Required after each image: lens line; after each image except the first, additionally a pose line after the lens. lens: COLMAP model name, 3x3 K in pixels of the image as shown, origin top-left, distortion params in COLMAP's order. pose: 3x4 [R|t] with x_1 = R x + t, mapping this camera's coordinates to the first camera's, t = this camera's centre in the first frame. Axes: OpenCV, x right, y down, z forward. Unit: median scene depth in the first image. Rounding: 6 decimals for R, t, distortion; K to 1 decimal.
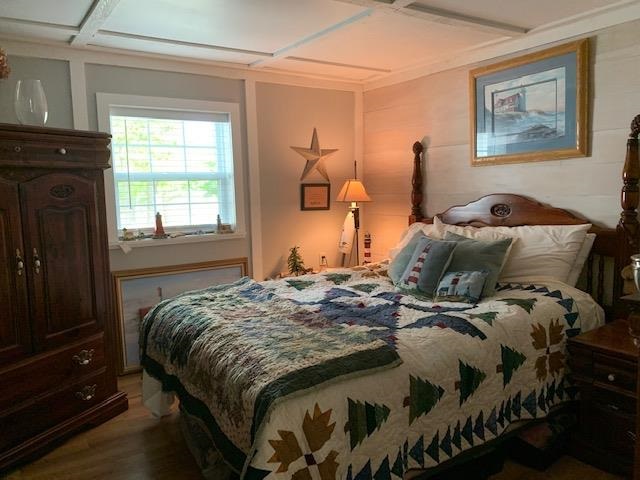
lens RADIAL K [[488.8, 0, 318.9], [0, 488.8, 244.0], [0, 0, 1]] dist [0.035164, -0.059580]
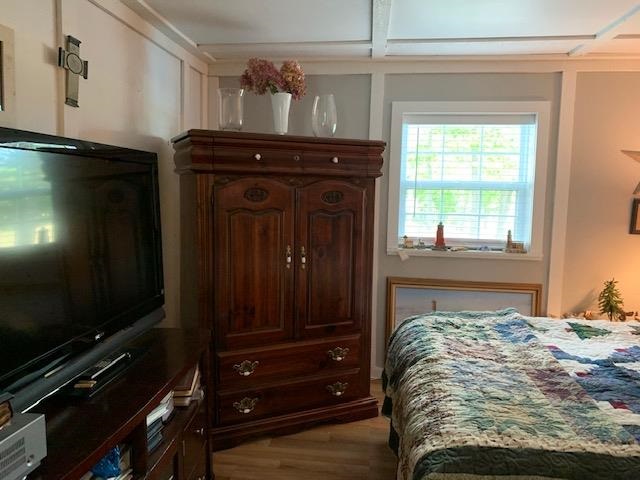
lens RADIAL K [[488.8, 0, 320.9], [0, 488.8, 240.8], [0, 0, 1]] dist [0.035164, -0.059580]
pose [[0.751439, 0.102185, -0.651842, 0.149971], [-0.115874, 0.993018, 0.022091, -0.029015], [0.649548, 0.058932, 0.758033, 0.160173]]
